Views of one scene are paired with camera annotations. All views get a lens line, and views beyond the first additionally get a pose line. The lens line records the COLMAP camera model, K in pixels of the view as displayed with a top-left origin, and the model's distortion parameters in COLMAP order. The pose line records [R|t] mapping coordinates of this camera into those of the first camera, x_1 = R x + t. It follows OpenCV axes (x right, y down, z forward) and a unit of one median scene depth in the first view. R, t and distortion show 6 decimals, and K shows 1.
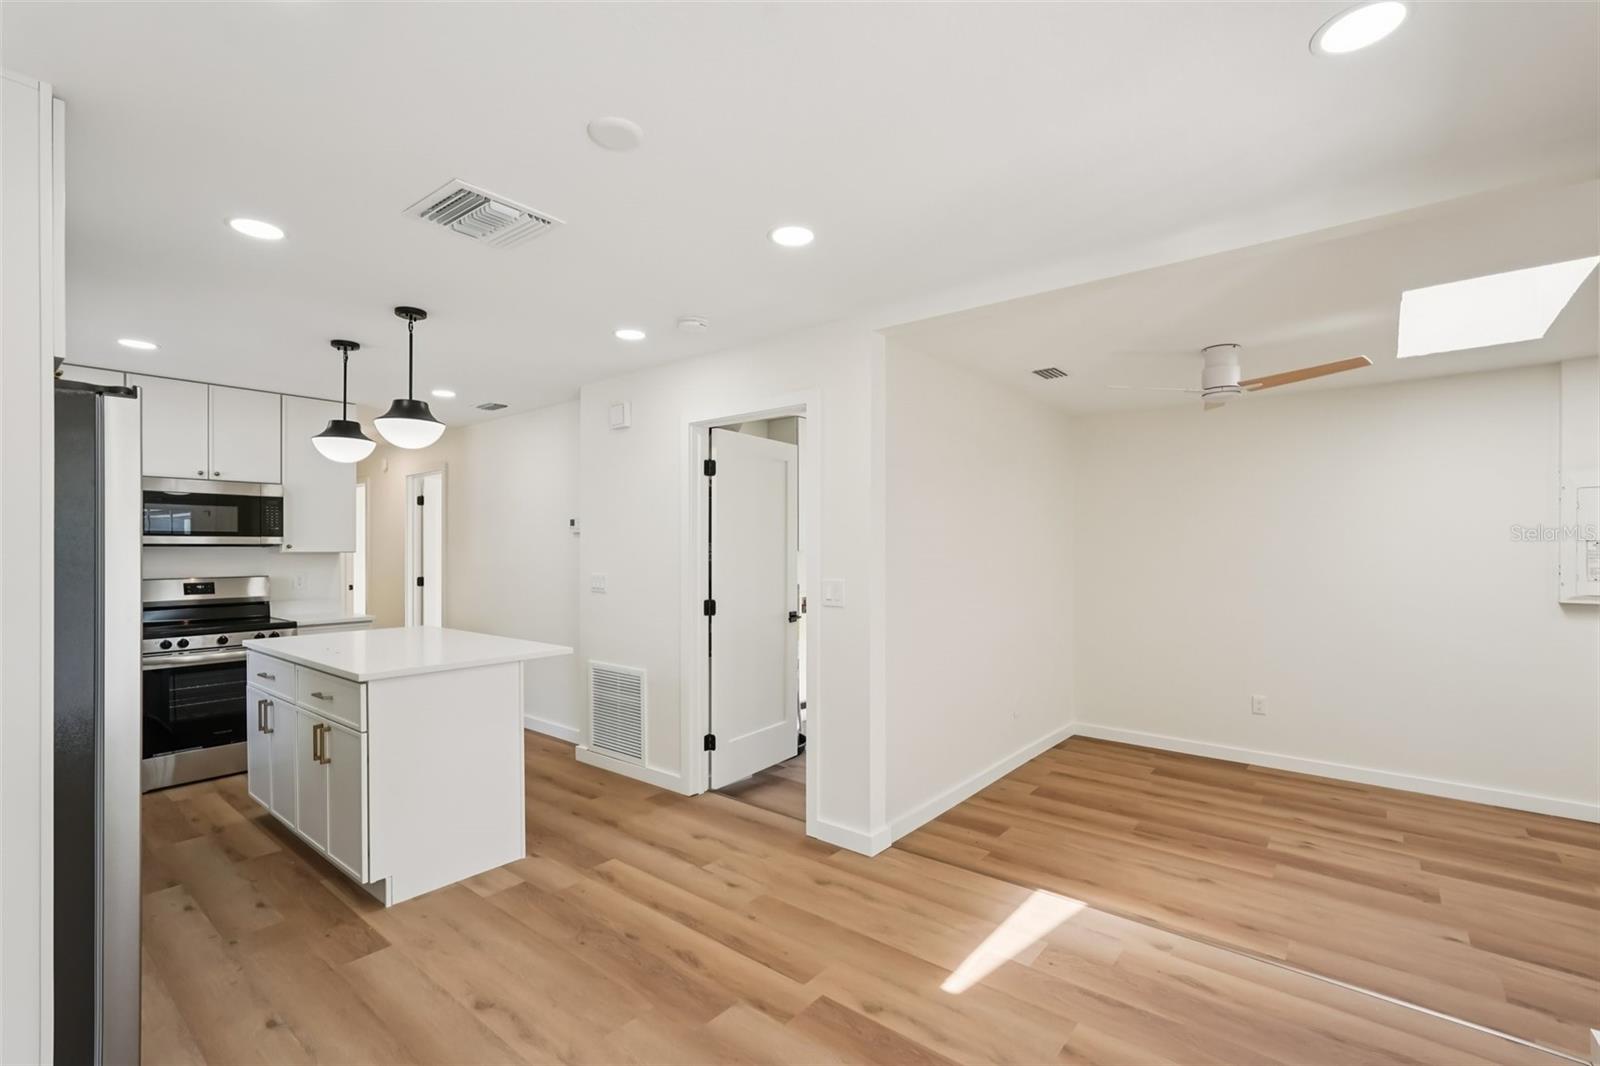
lens RADIAL K [[705.7, 0, 804.1], [0, 705.7, 559.7], [0, 0, 1]] dist [-0.003345, 0.003462]
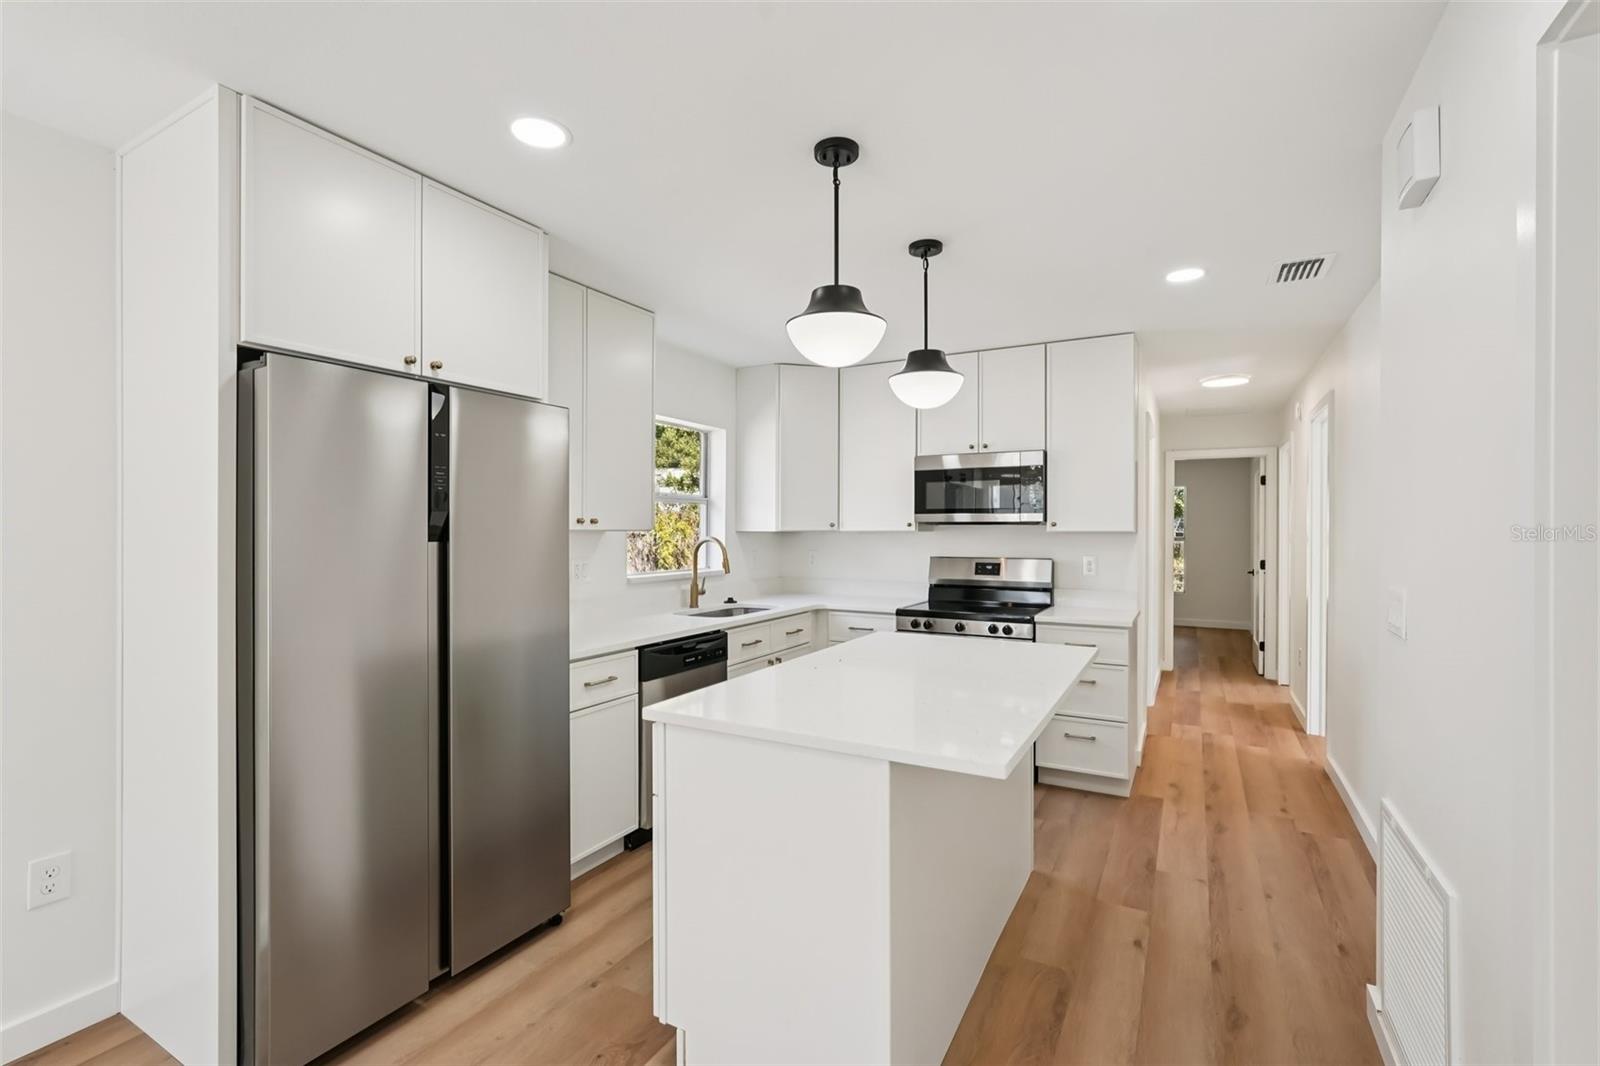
lens RADIAL K [[708.0, 0, 800.0], [0, 708.0, 533.0], [0, 0, 1]] dist [-0.005282, 0.000748]
pose [[0.173847, 0.006590, -0.984751, 0.049406], [-0.016554, 0.999856, 0.003769, -0.008735], [0.984634, 0.015646, 0.173931, 0.723967]]
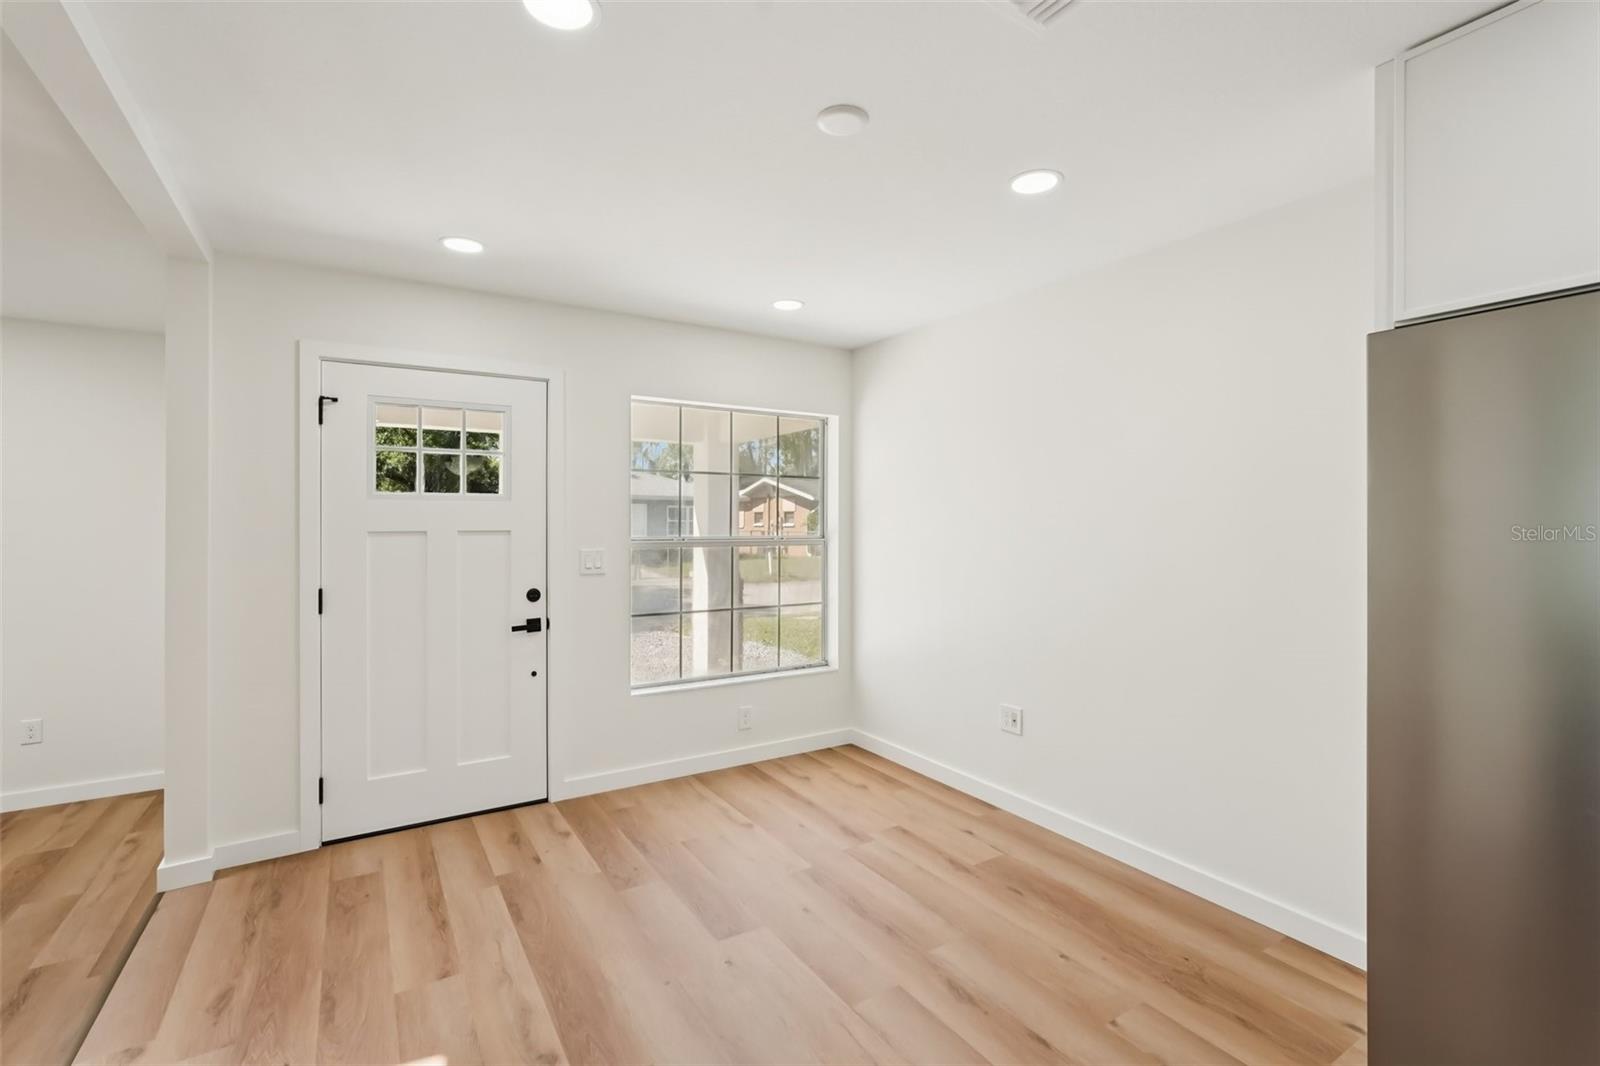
lens RADIAL K [[708.0, 0, 800.0], [0, 708.0, 533.0], [0, 0, 1]] dist [-0.005282, 0.000748]
pose [[-0.944954, -0.002247, 0.327196, -0.253087], [0.004055, 0.999819, 0.018578, 0.001322], [-0.327179, 0.018882, -0.944774, 0.953706]]
